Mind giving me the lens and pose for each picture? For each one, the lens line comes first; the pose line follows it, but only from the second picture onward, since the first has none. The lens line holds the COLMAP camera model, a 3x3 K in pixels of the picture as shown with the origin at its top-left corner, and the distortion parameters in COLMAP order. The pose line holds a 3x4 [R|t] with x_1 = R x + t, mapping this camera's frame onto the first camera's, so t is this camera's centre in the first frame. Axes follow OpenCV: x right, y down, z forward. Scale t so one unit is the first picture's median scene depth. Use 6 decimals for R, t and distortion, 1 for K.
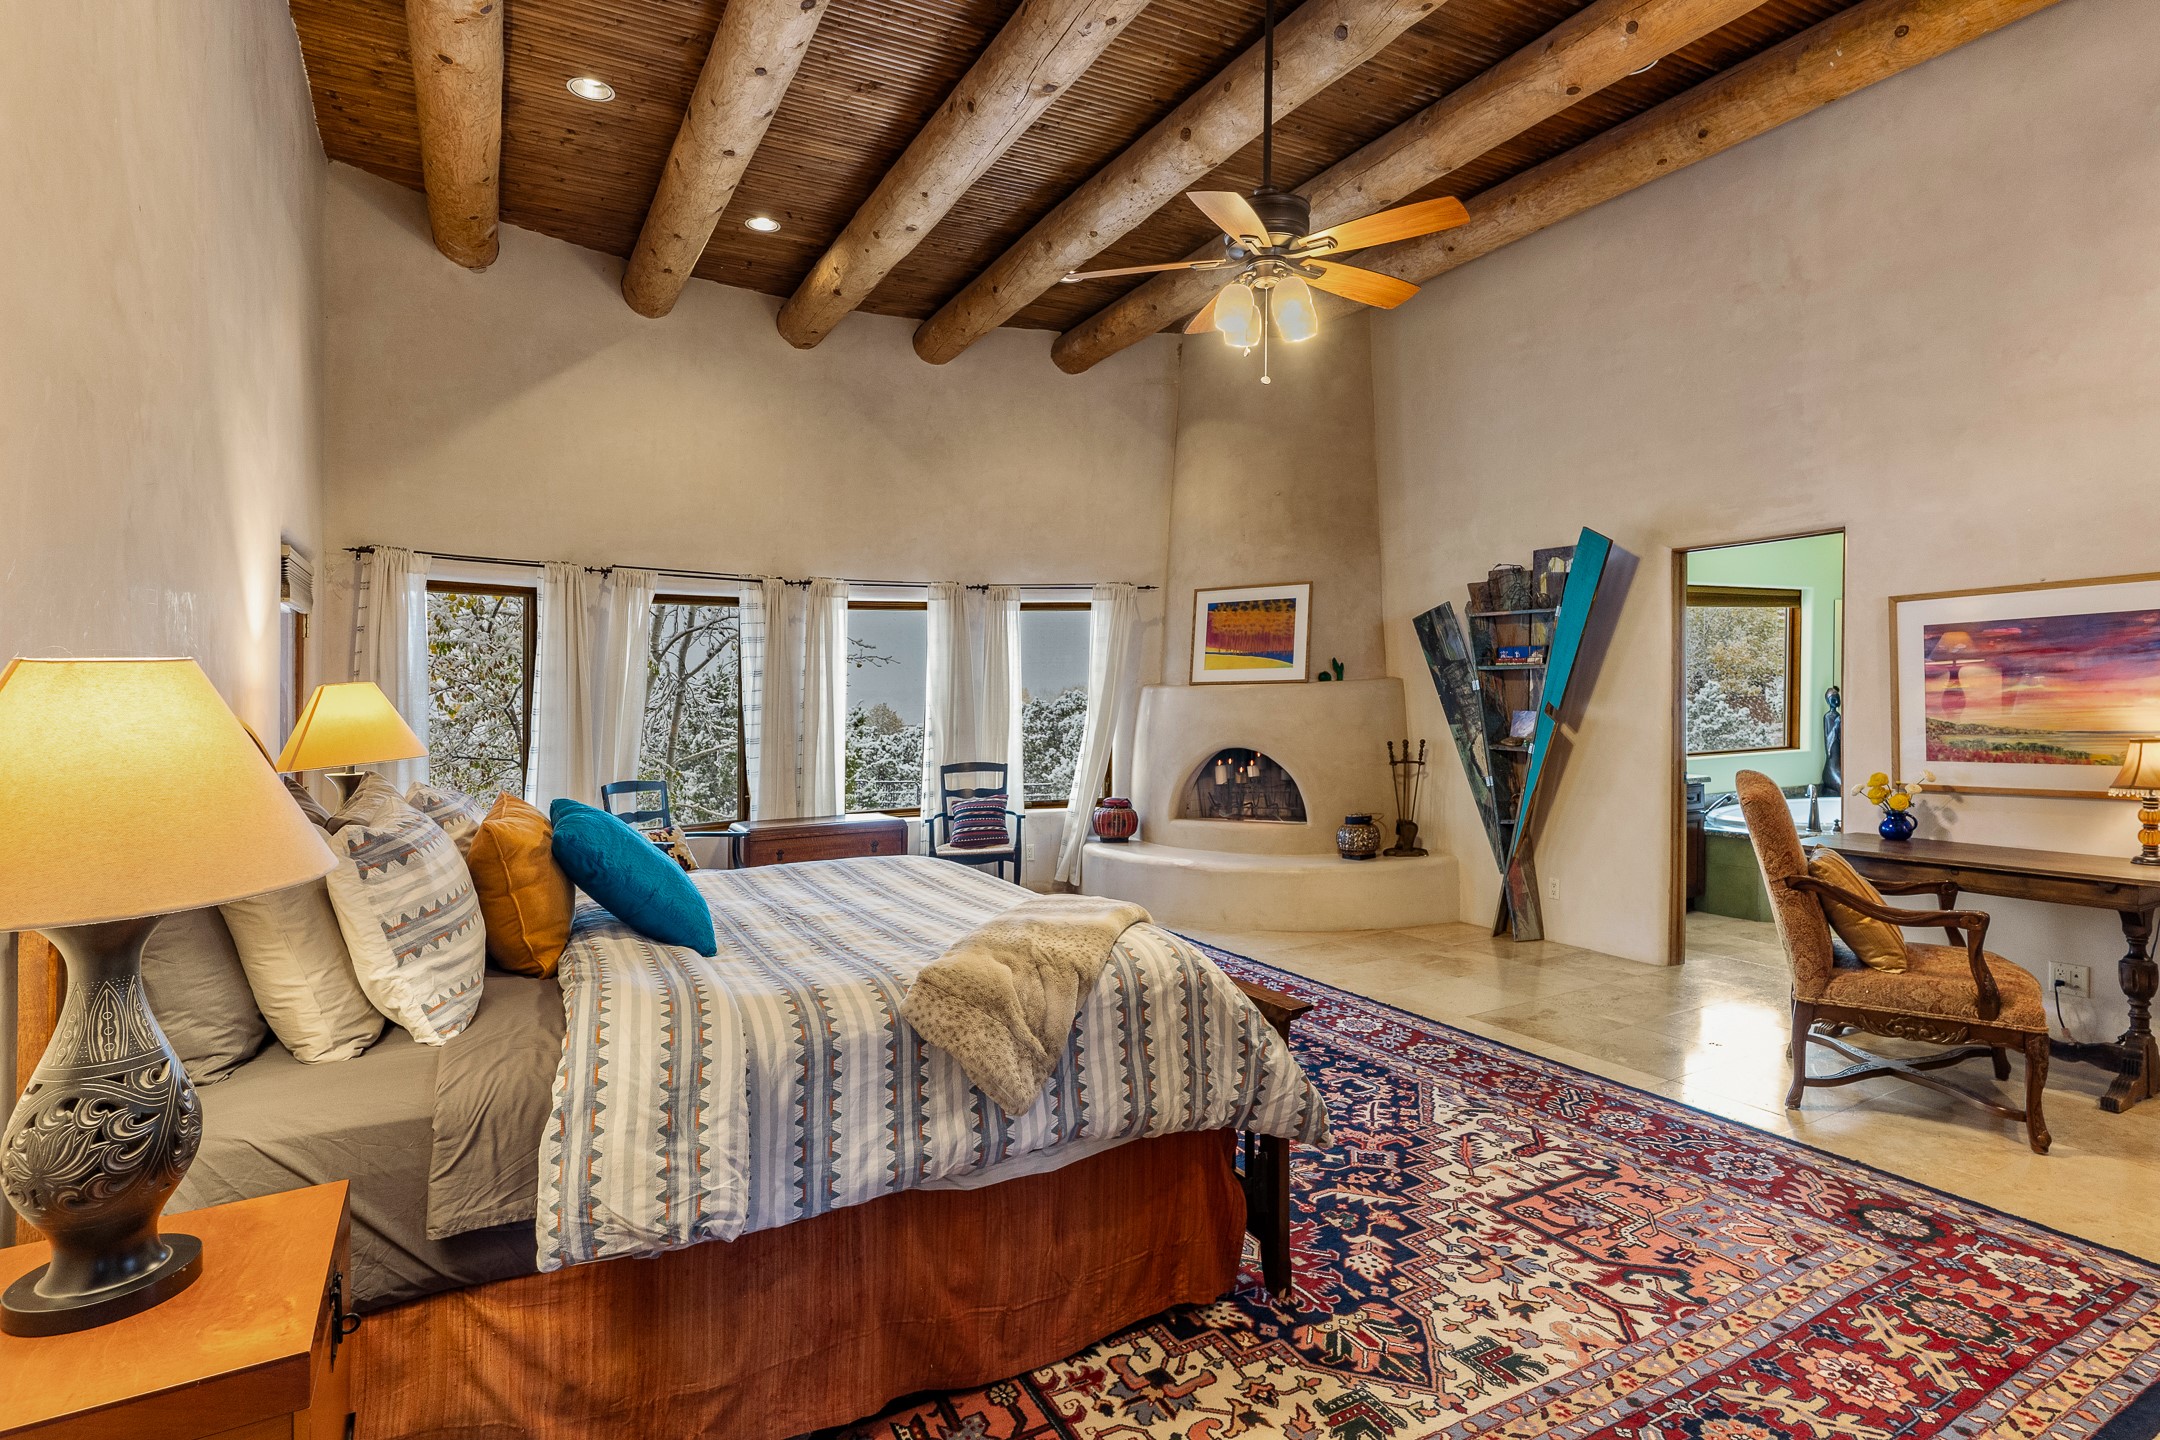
lens RADIAL K [[1060.2, 0, 1077.1], [0, 1060.2, 713.4], [0, 0, 1]] dist [0.001891, 0.000054]
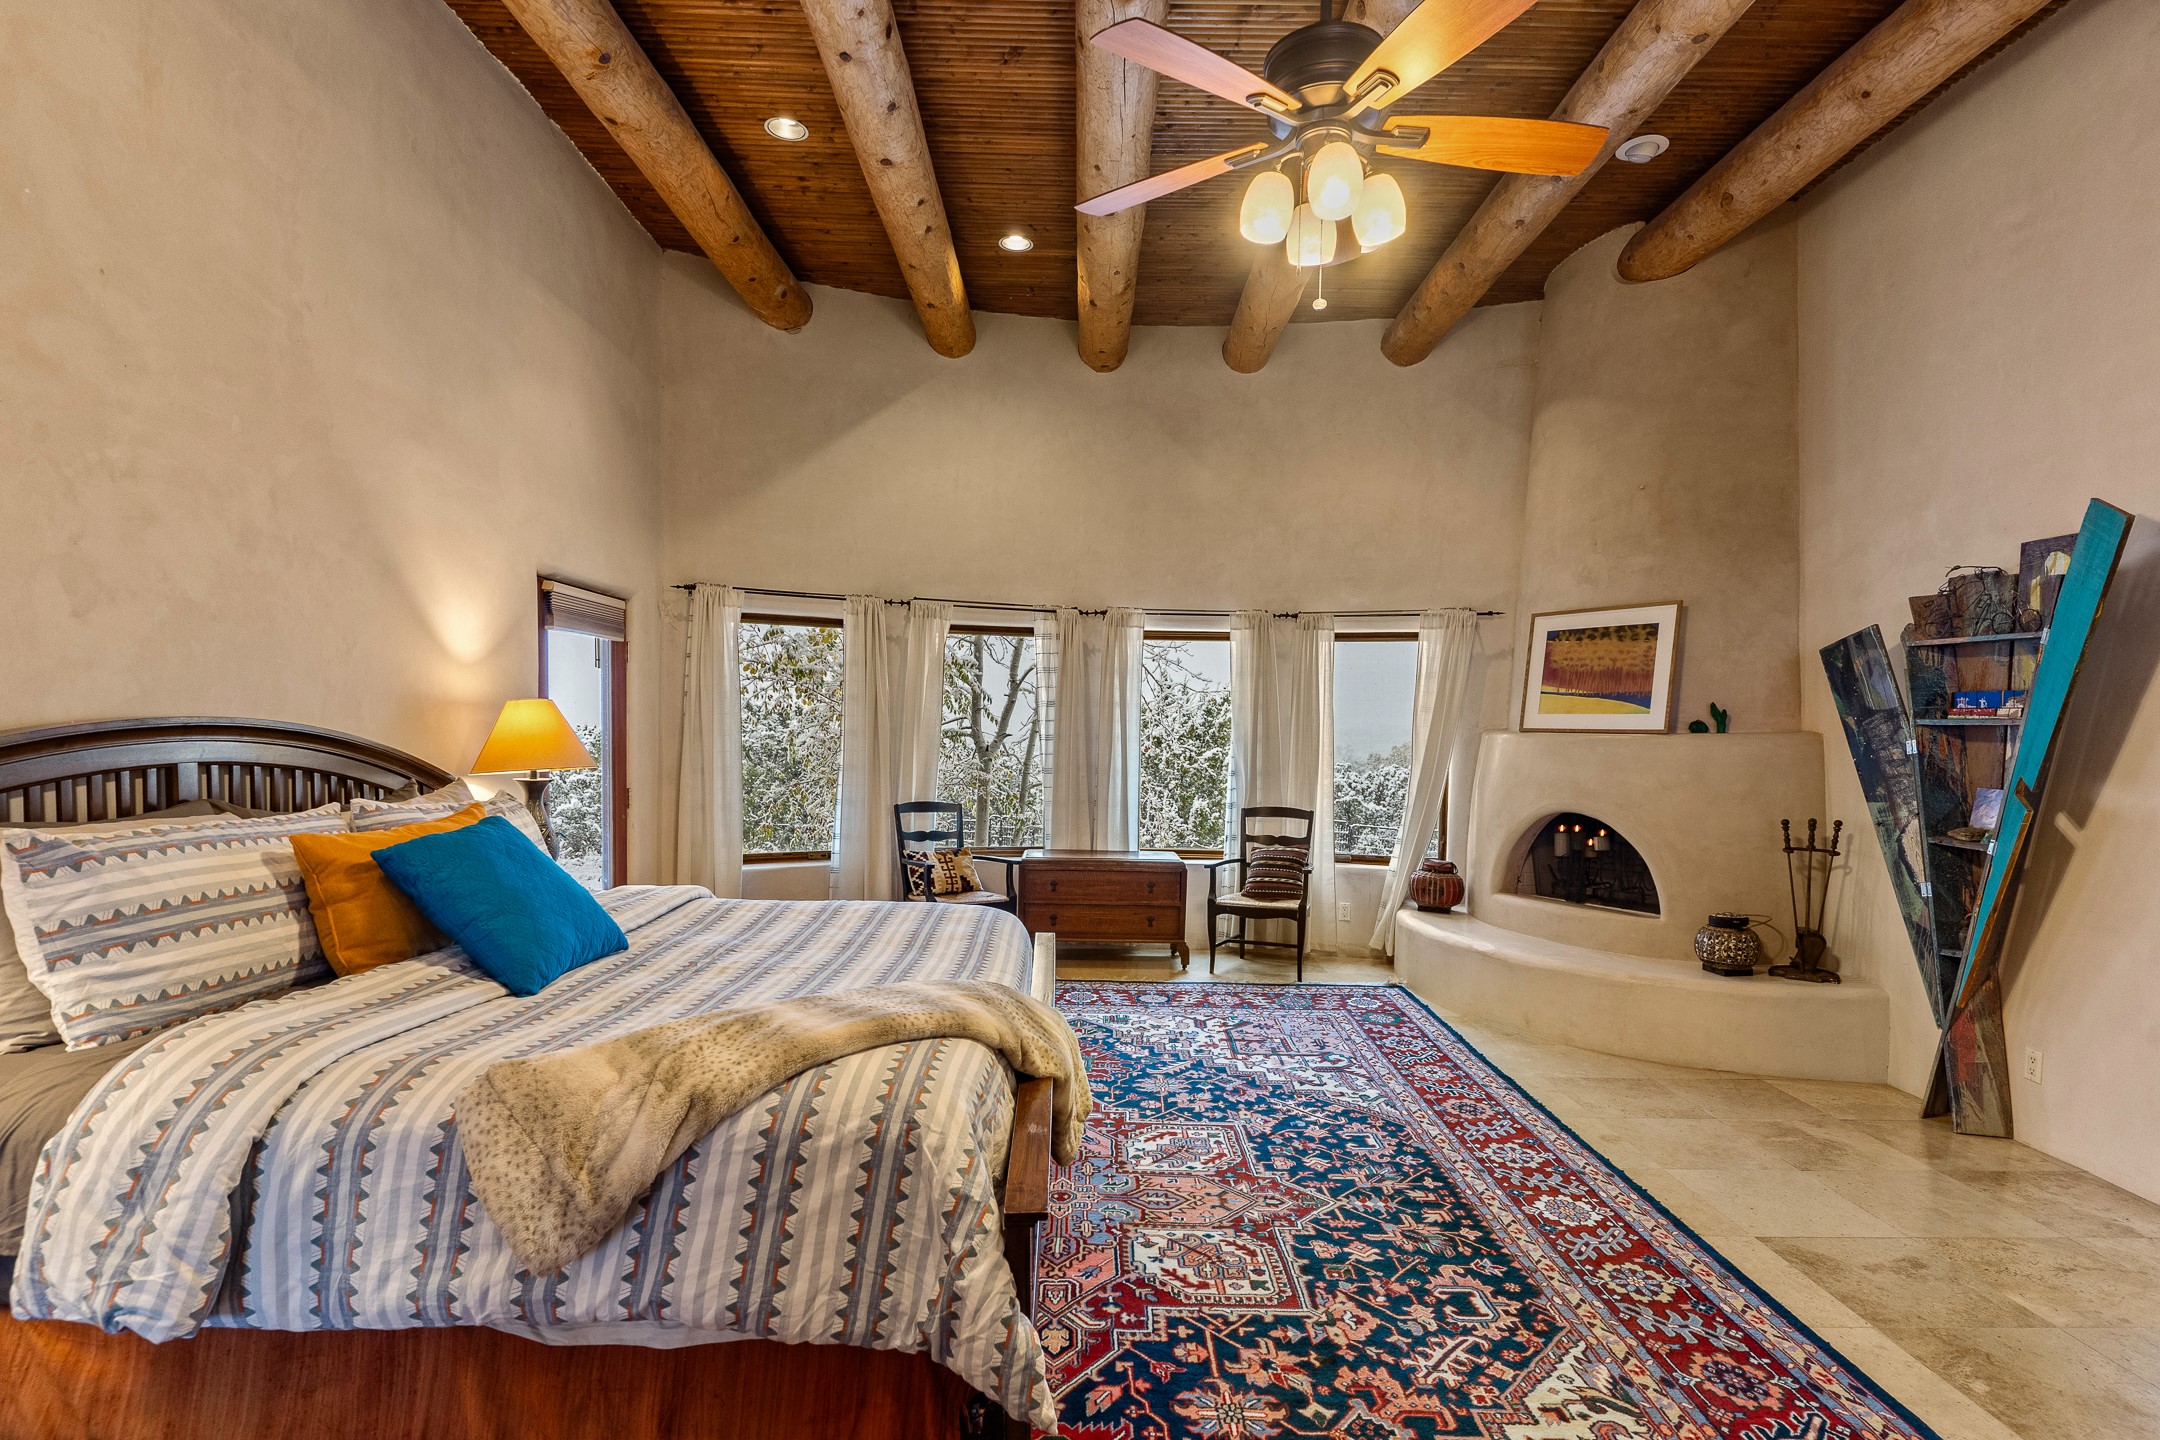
lens RADIAL K [[1027.8, 0, 1086.6], [0, 1027.8, 765.4], [0, 0, 1]] dist [0.002132, -0.000432]
pose [[0.890519, 0.052892, -0.451861, 0.204928], [-0.045289, 0.998592, 0.027635, -0.009078], [0.452686, -0.004145, 0.891660, 0.173336]]
